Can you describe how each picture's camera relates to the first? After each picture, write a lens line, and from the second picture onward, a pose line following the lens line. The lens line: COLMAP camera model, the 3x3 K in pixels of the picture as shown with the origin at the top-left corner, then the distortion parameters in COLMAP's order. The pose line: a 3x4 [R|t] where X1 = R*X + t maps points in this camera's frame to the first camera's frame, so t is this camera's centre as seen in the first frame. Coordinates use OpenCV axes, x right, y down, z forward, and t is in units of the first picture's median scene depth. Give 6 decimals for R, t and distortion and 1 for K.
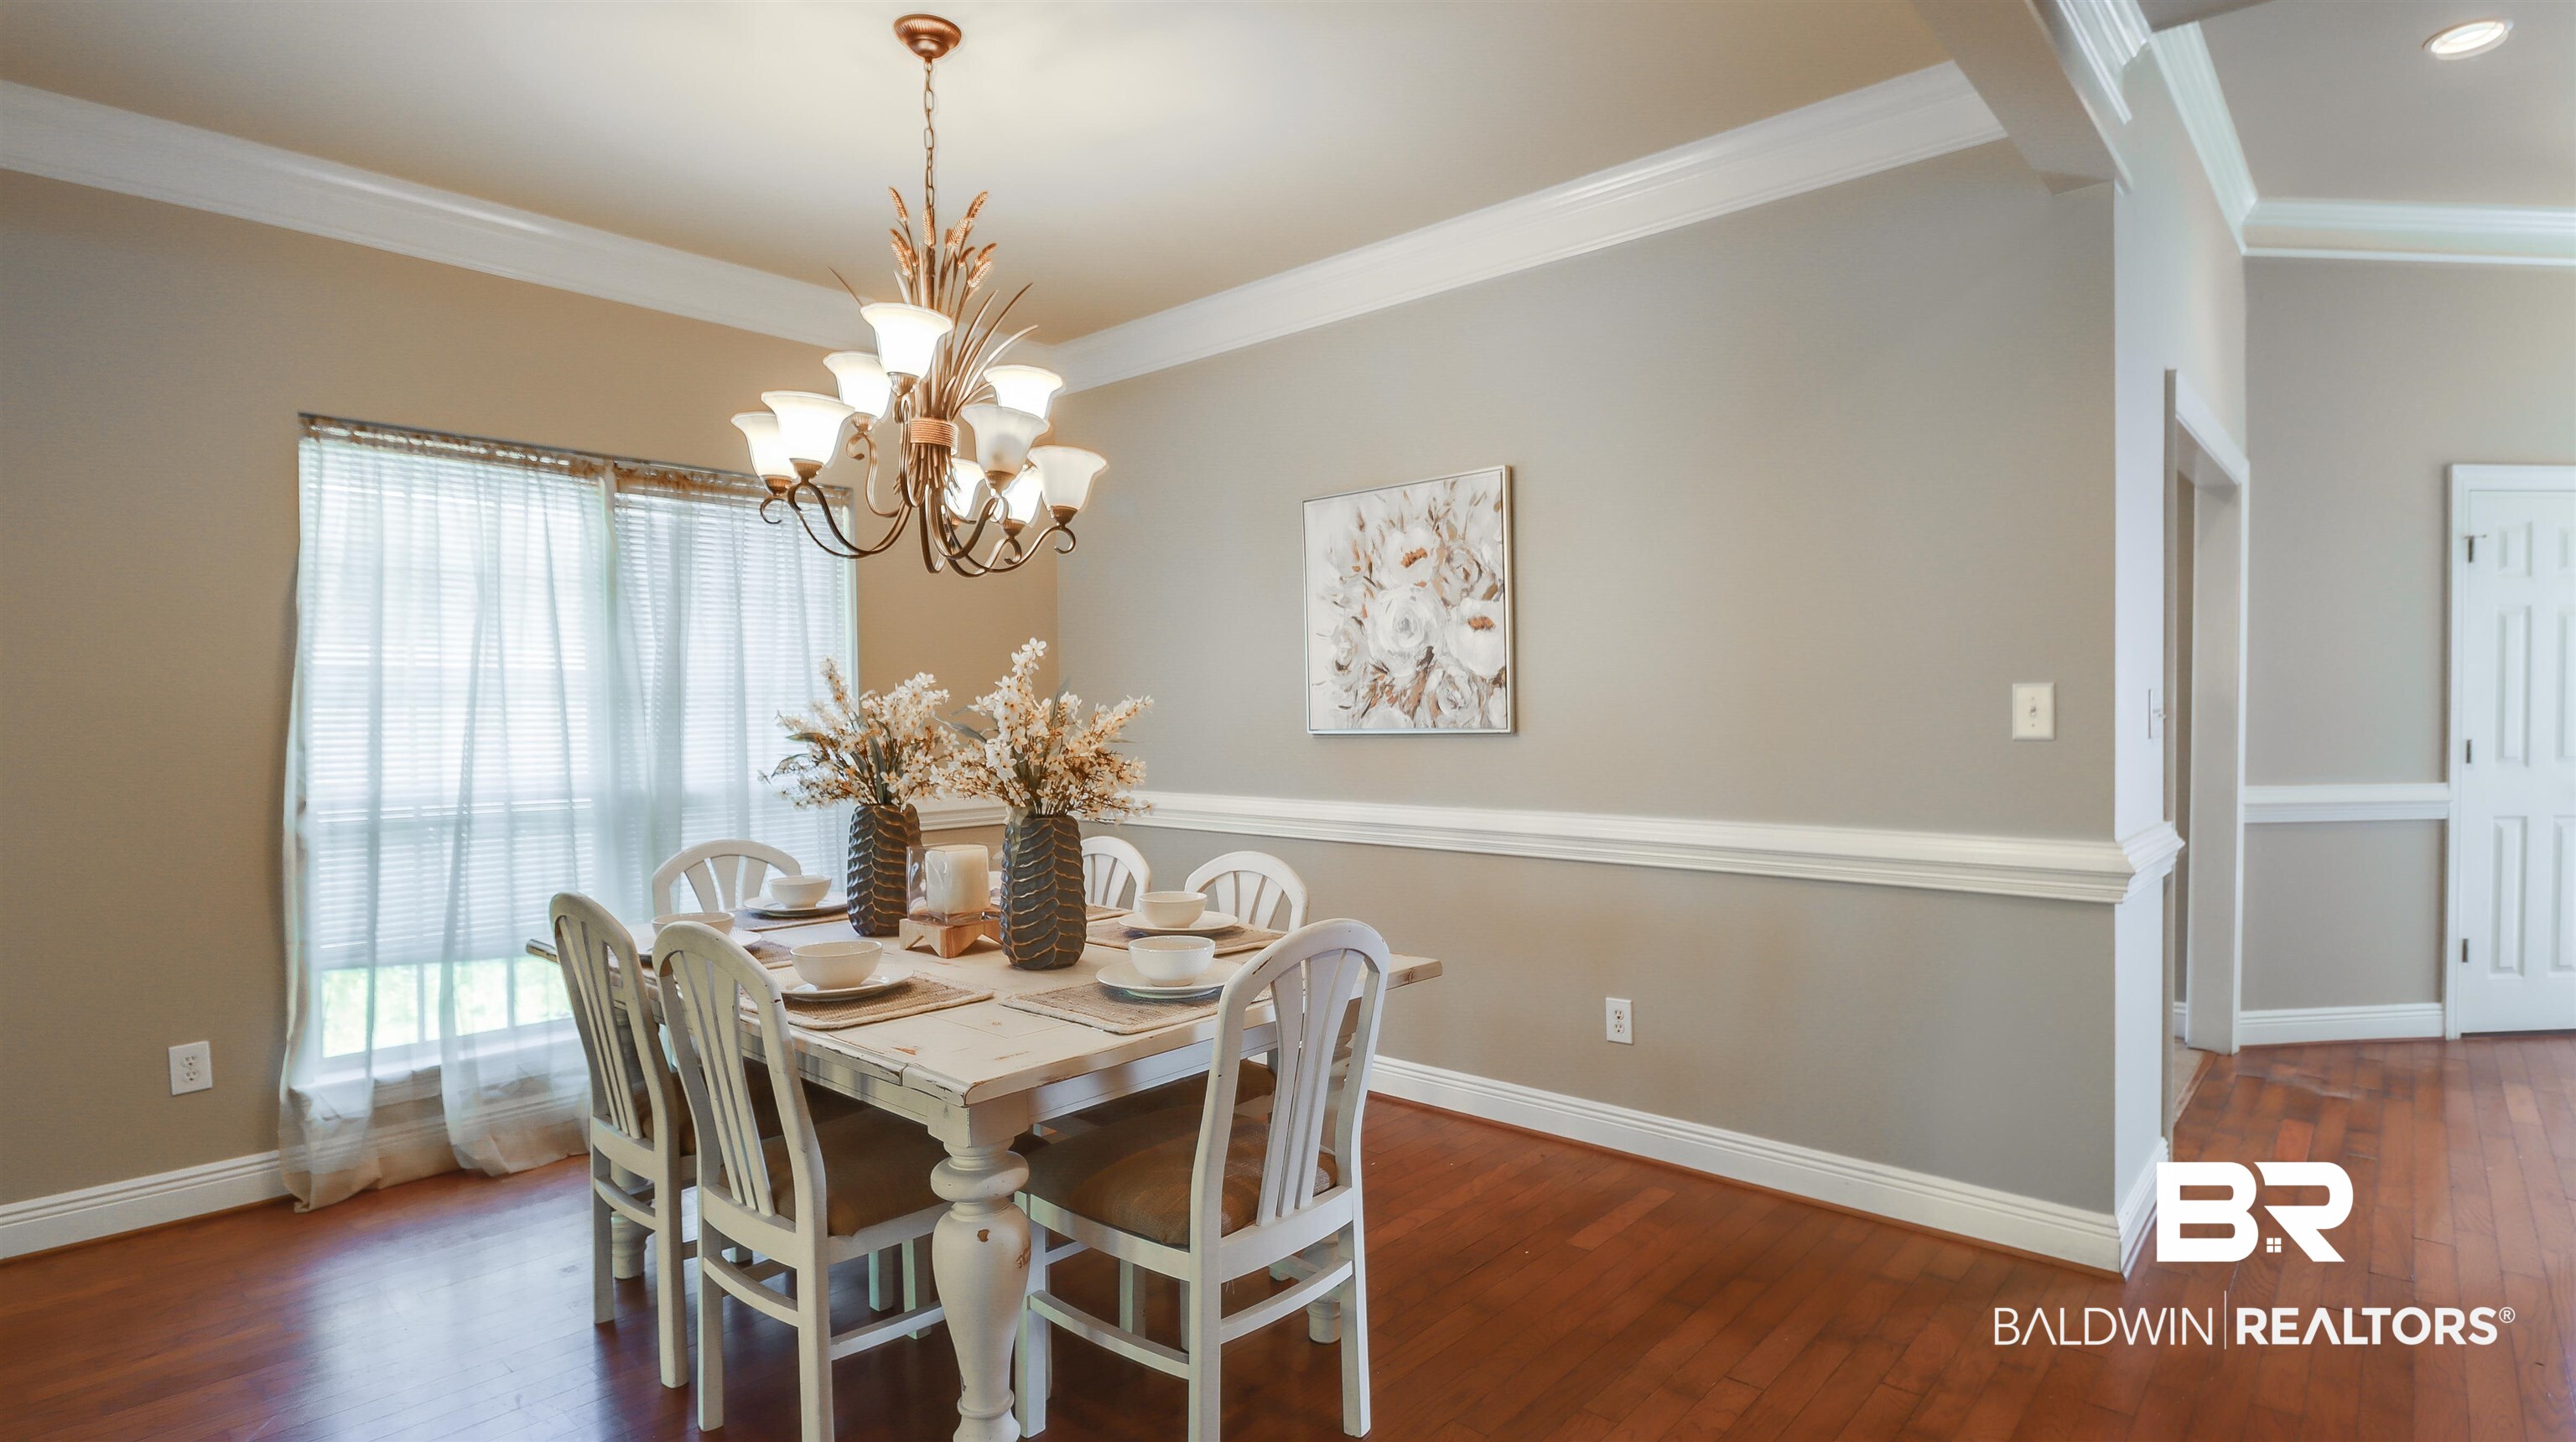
lens RADIAL K [[1205.1, 0, 1279.0], [0, 1205.1, 725.1], [0, 0, 1]] dist [0.008150, -0.003927]
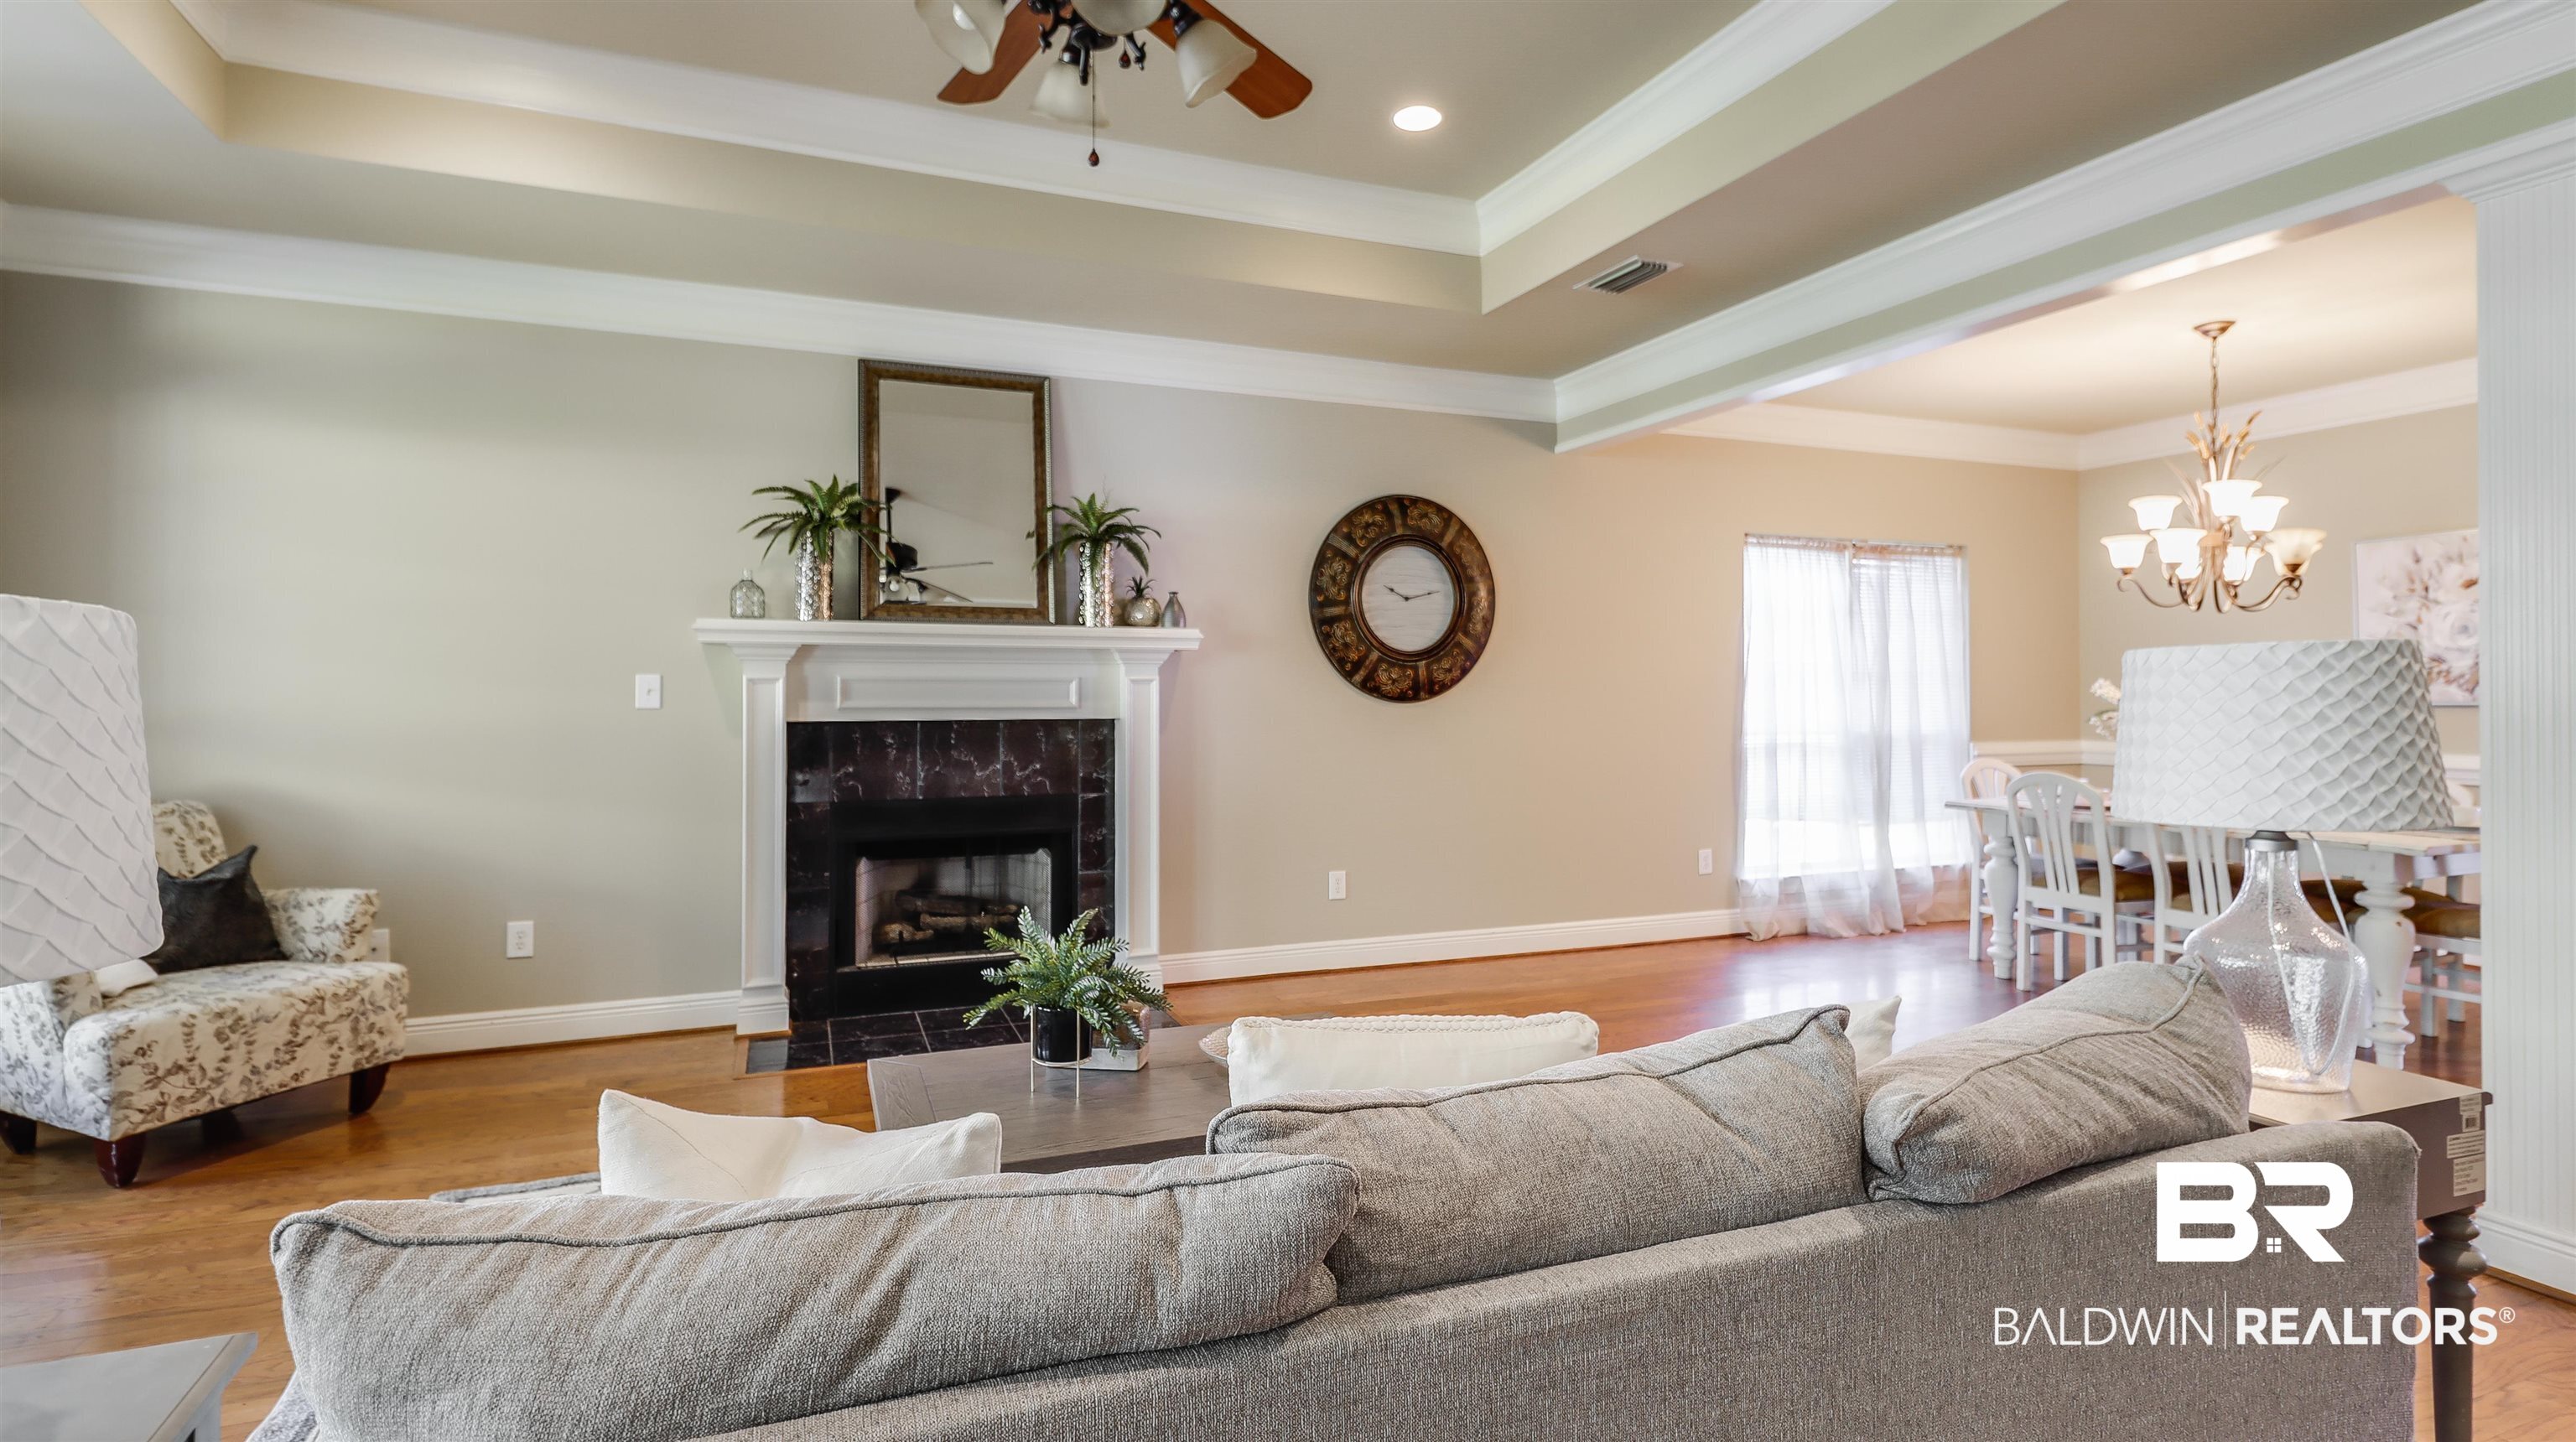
lens RADIAL K [[1205.1, 0, 1285.9], [0, 1205.1, 702.1], [0, 0, 1]] dist [0.008150, -0.003927]
pose [[0.899448, 0.009928, -0.436915, -0.525542], [-0.011084, 0.999939, -0.000097, 0.019508], [0.436887, 0.004930, 0.899503, -0.907179]]
